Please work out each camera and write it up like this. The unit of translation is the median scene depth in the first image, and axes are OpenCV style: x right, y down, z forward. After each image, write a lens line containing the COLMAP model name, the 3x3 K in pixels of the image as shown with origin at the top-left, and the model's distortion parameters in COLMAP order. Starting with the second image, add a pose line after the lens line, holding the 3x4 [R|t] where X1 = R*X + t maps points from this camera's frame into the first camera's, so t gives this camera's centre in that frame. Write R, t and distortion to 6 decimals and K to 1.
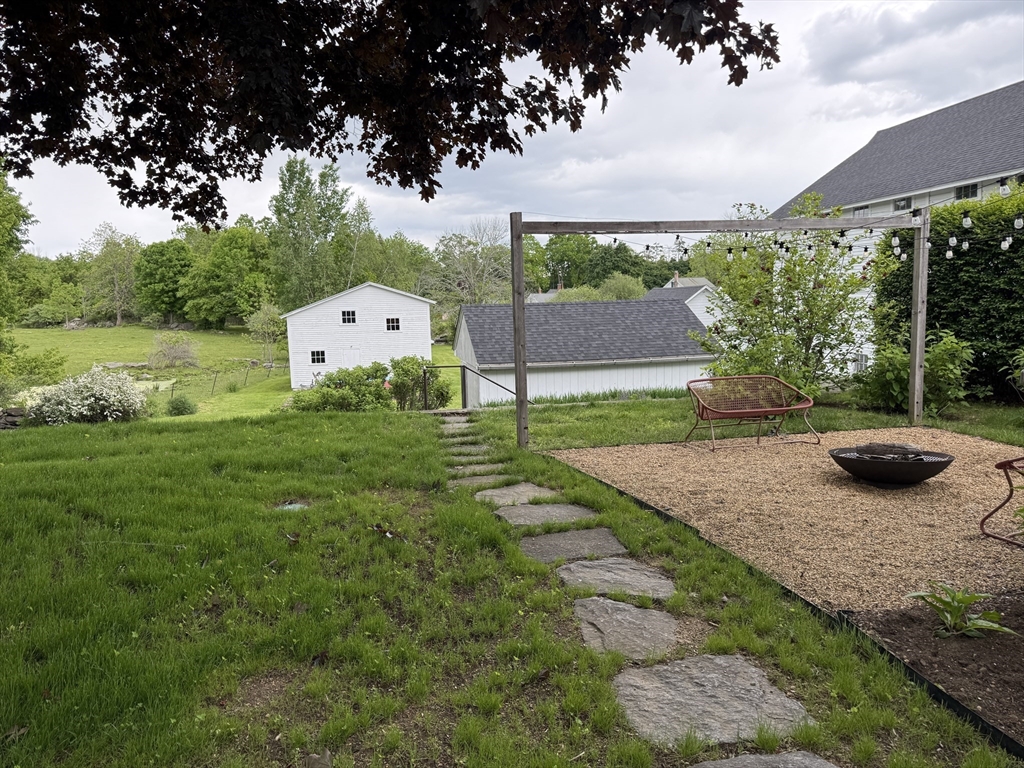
lens RADIAL K [[738.7, 0, 507.1], [0, 738.7, 385.2], [0, 0, 1]] dist [0.141270, -0.186819]
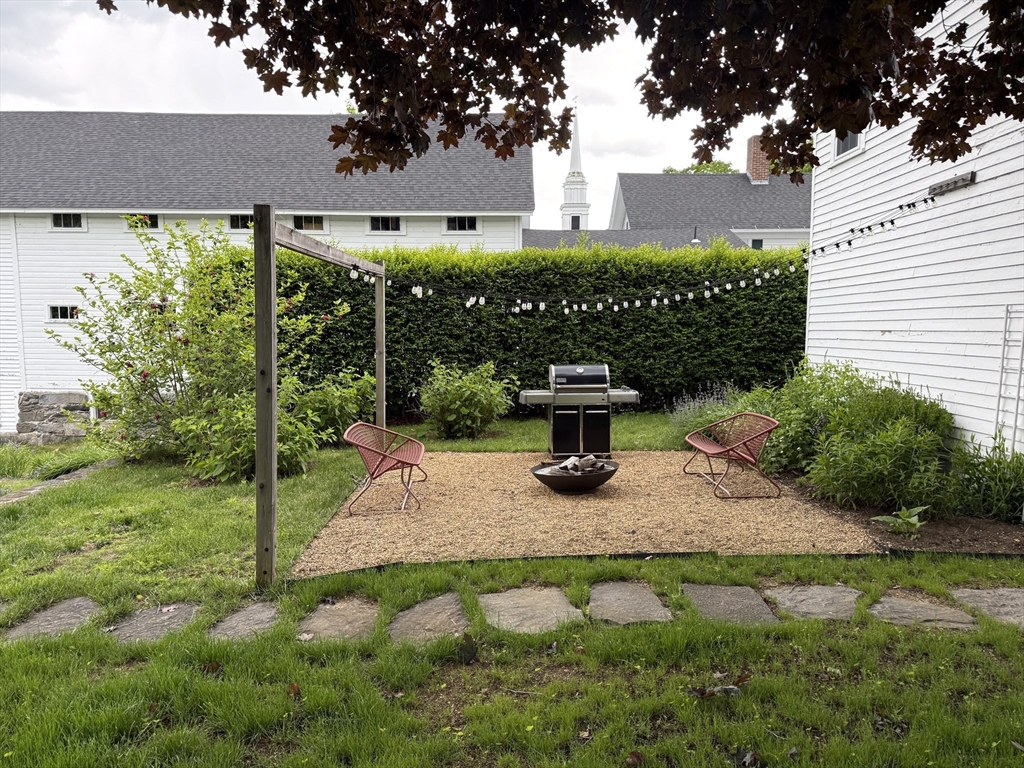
lens RADIAL K [[738.7, 0, 507.1], [0, 738.7, 385.2], [0, 0, 1]] dist [0.141270, -0.186819]
pose [[0.190243, -0.075816, 0.978805, -0.926156], [0.104024, 0.992958, 0.056694, -0.163032], [-0.976210, 0.091034, 0.196790, 1.056599]]
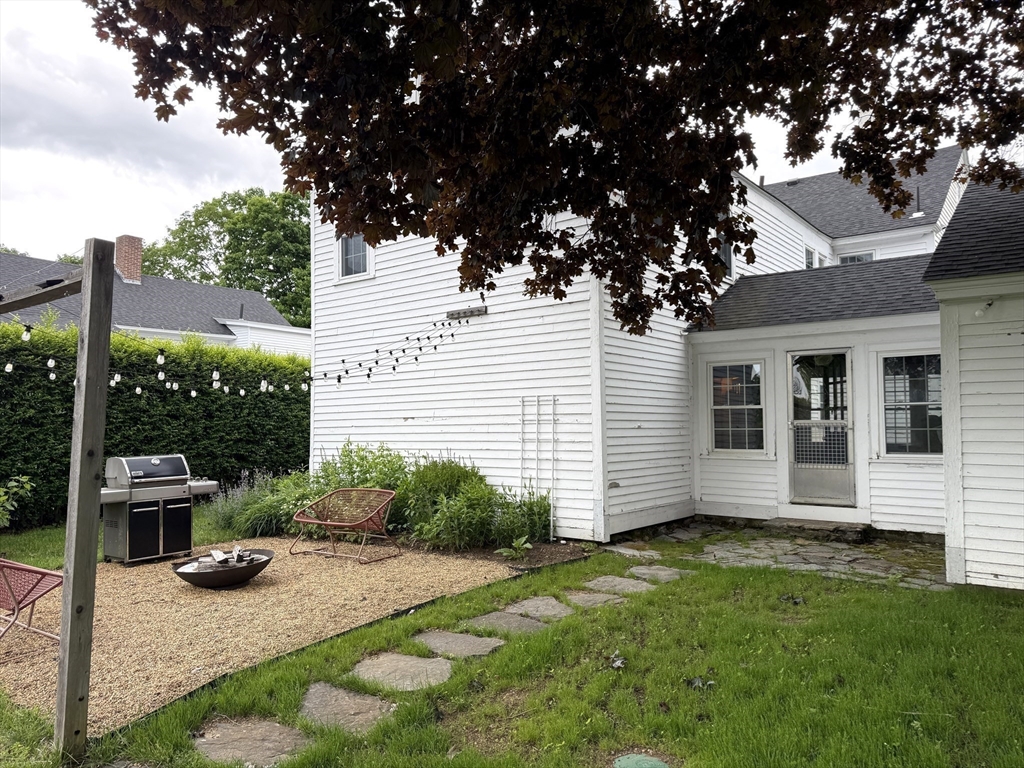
lens RADIAL K [[721.9, 0, 508.4], [0, 721.9, 386.0], [0, 0, 1]] dist [0.112527, -0.173943]
pose [[-0.654454, 0.050517, 0.754412, -0.844960], [0.093453, 0.995519, 0.014408, -0.197077], [-0.750304, 0.079932, -0.656243, 1.753409]]
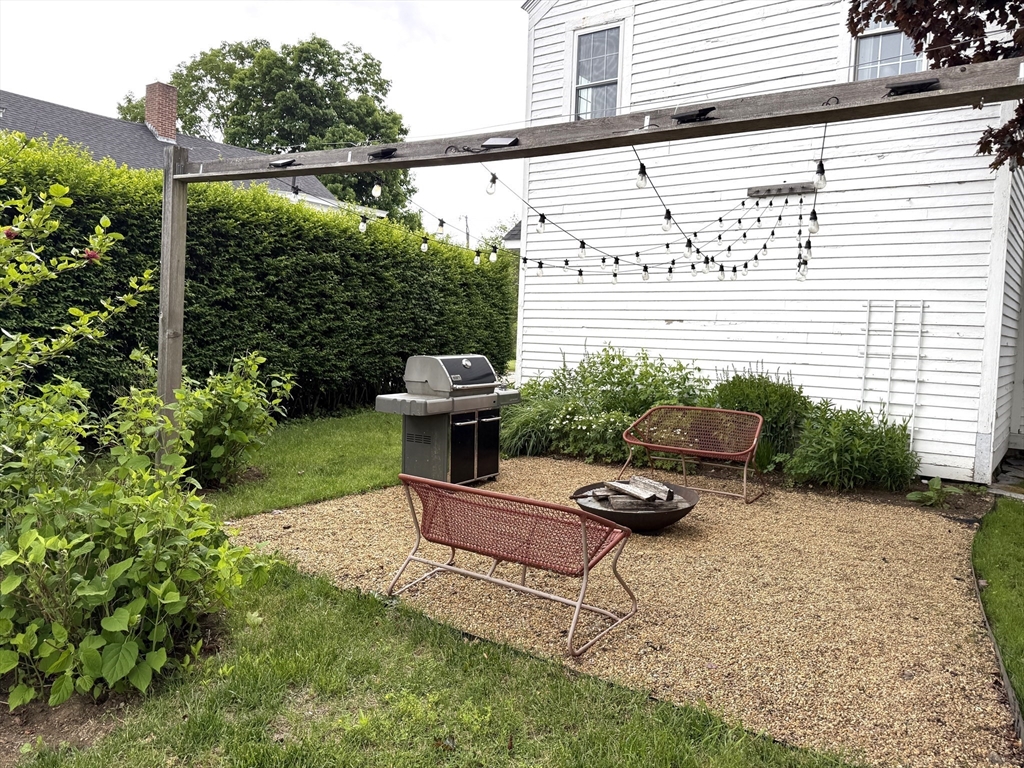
lens RADIAL K [[765.4, 0, 512.0], [0, 765.4, 384.0], [0, 0, 1]] dist [0.137855, -0.218011]
pose [[-0.681915, -0.073537, 0.727726, -0.087629], [0.046761, 0.988515, 0.143707, -0.236653], [-0.729935, 0.132025, -0.670644, 2.166564]]
